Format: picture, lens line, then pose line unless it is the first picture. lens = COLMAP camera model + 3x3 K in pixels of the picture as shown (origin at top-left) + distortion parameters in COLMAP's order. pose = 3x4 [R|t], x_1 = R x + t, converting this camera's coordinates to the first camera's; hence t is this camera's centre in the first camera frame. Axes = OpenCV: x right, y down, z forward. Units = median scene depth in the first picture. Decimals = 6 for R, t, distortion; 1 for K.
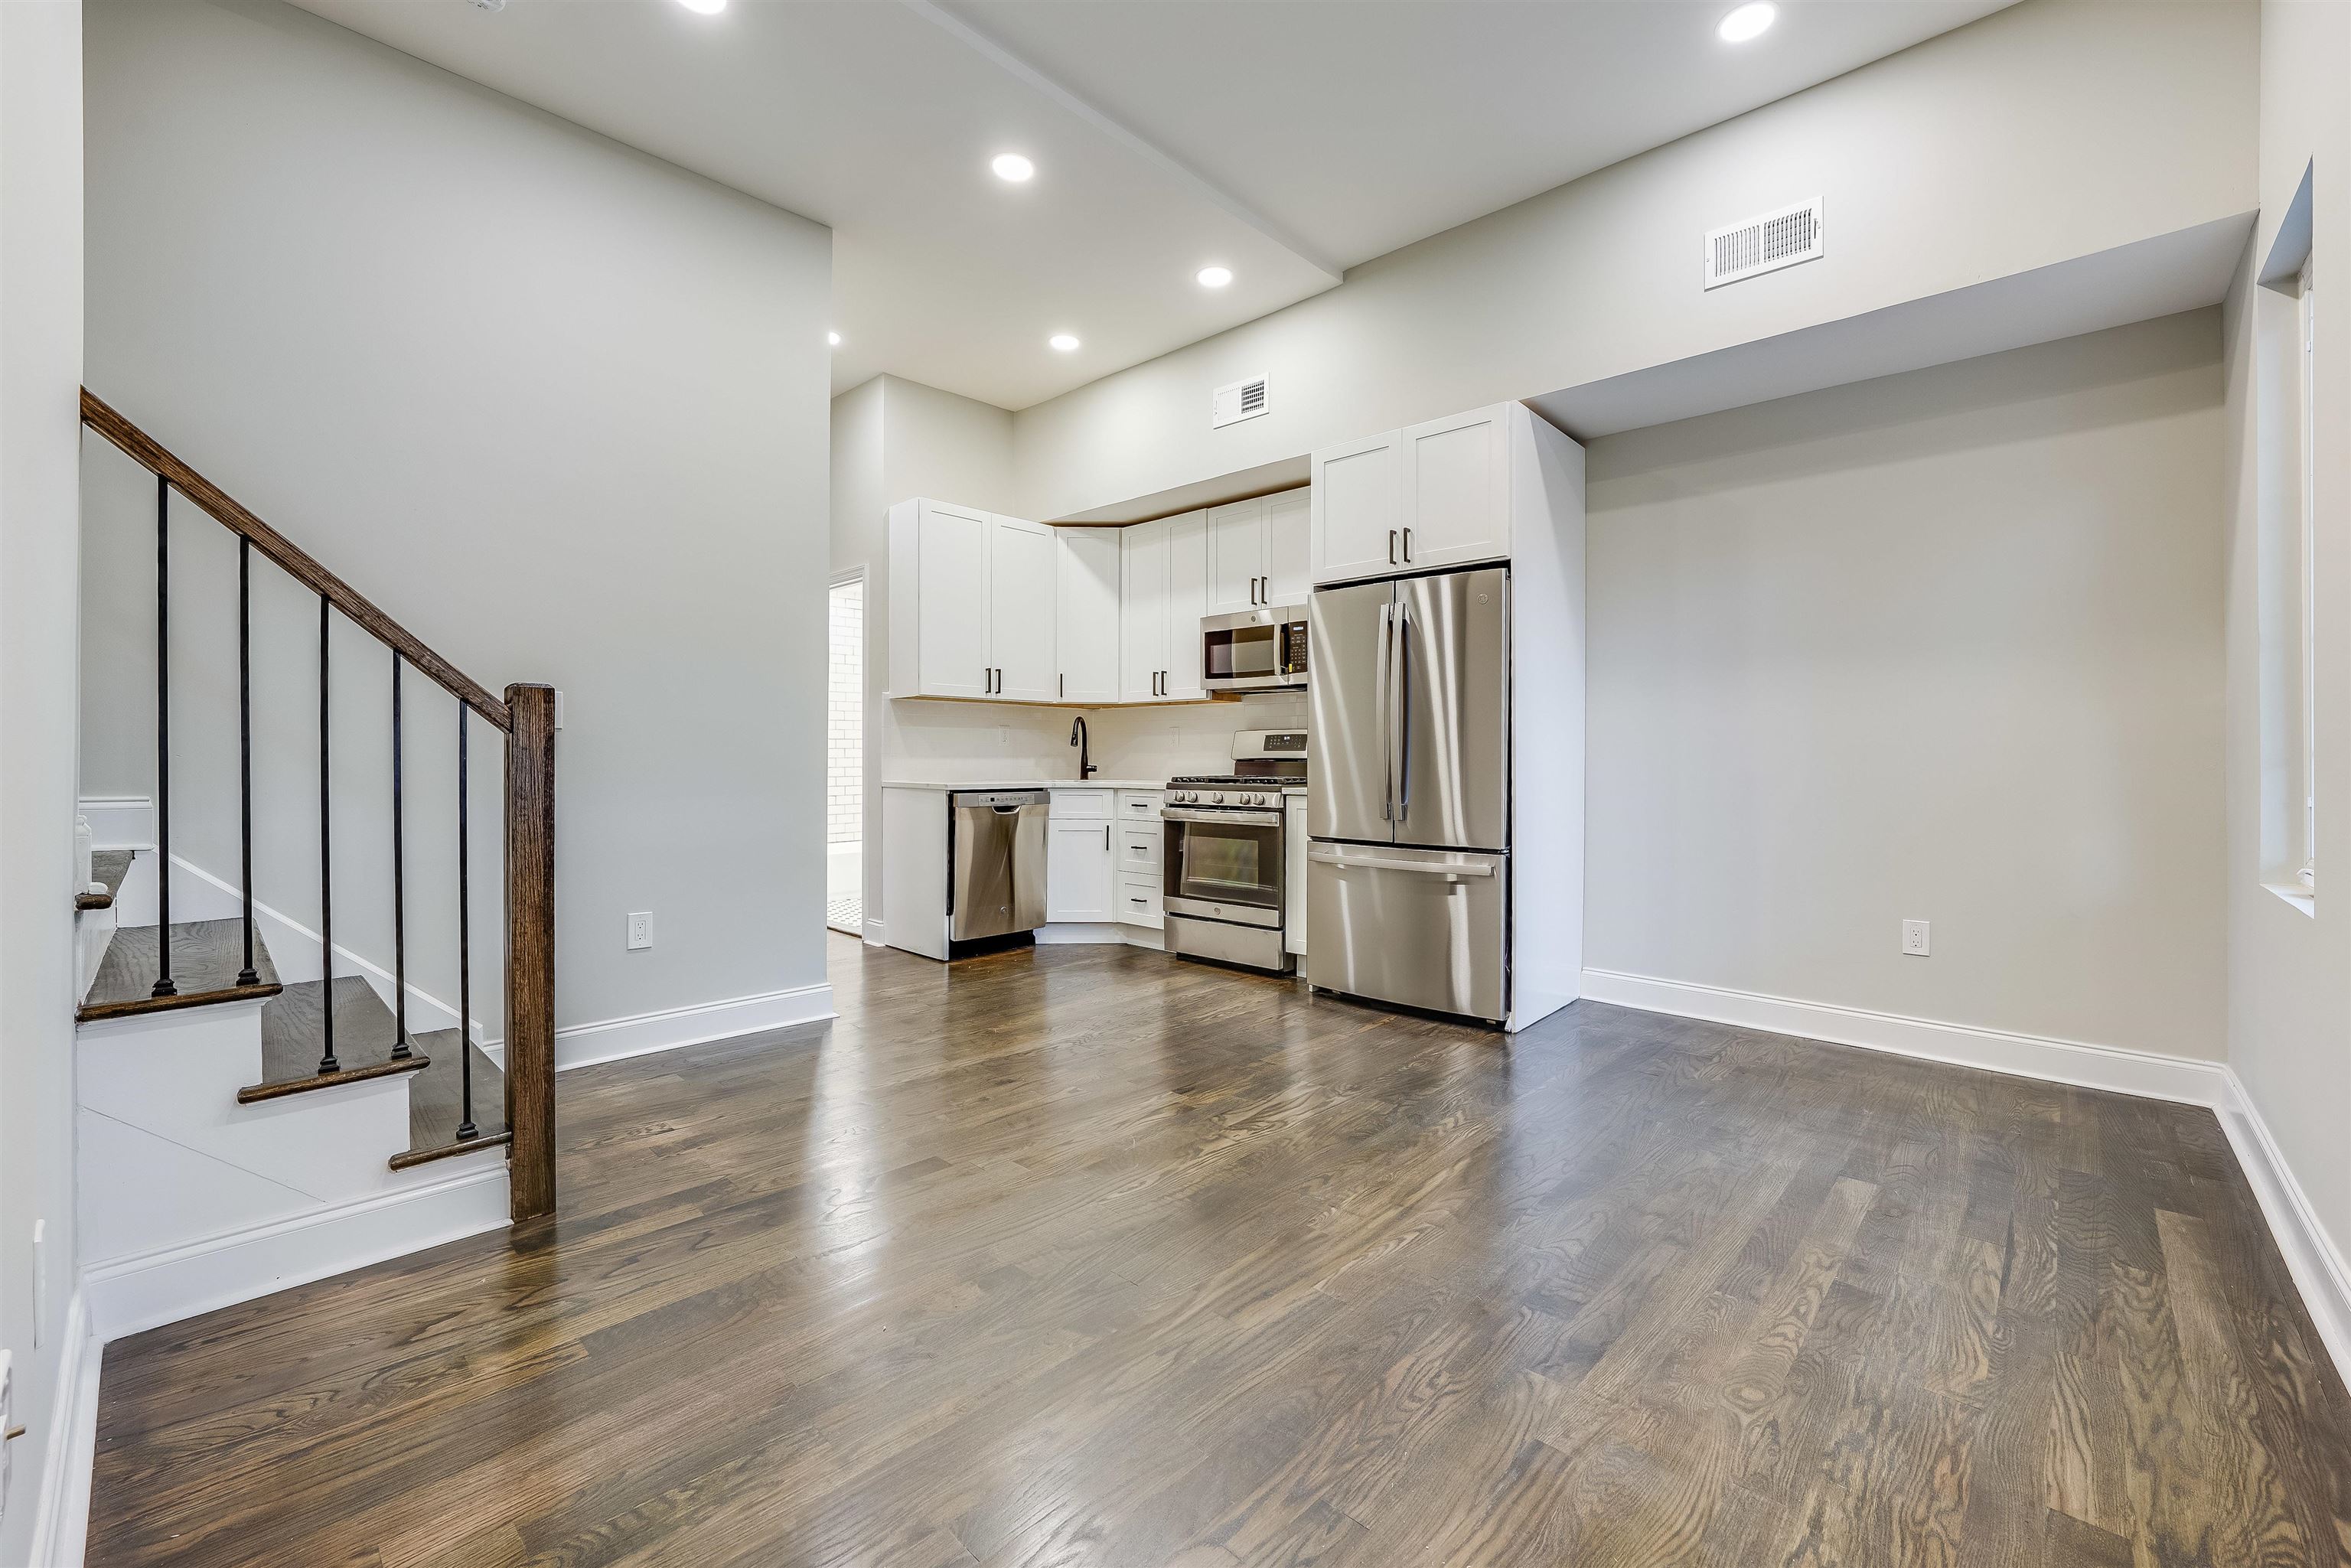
lens RADIAL K [[971.9, 0, 1171.0], [0, 971.9, 770.6], [0, 0, 1]] dist [-0.026745, 0.004743]
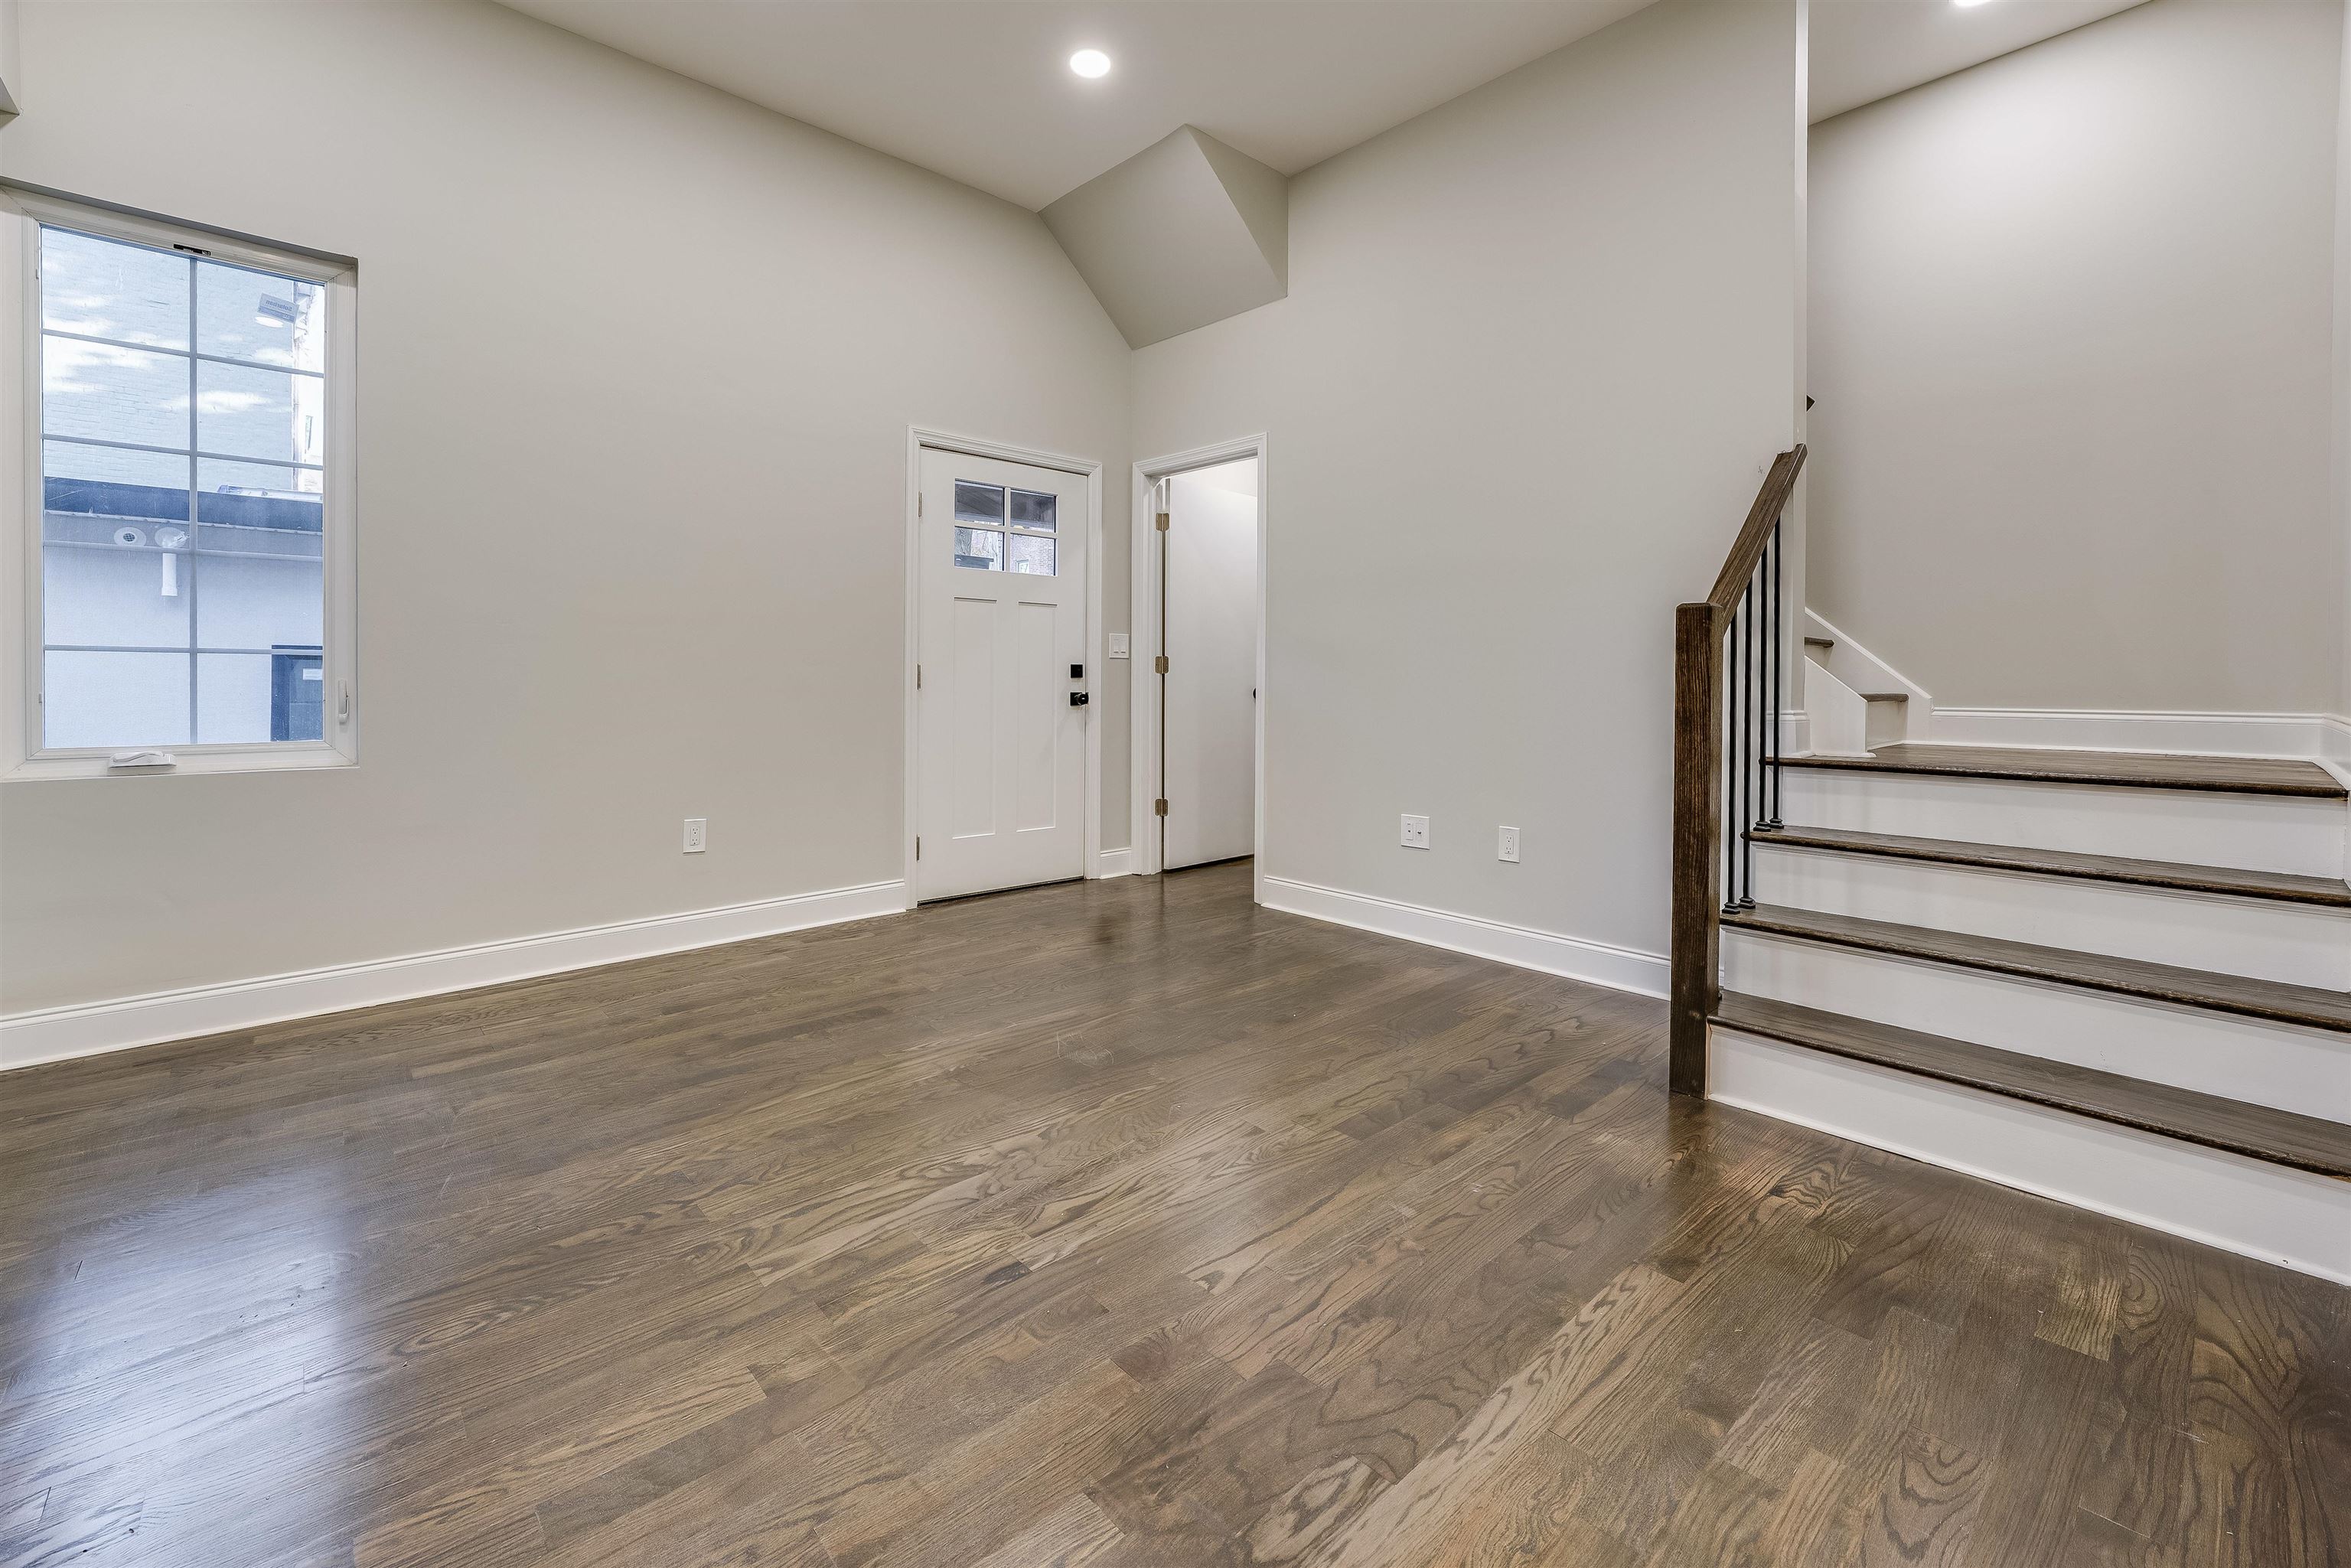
lens RADIAL K [[971.9, 0, 1171.0], [0, 971.9, 770.6], [0, 0, 1]] dist [-0.026745, 0.004743]
pose [[-0.998159, -0.014974, 0.058780, -0.118235], [-0.008798, 0.994543, 0.103957, -0.001777], [-0.060016, 0.103249, -0.992843, 1.705775]]
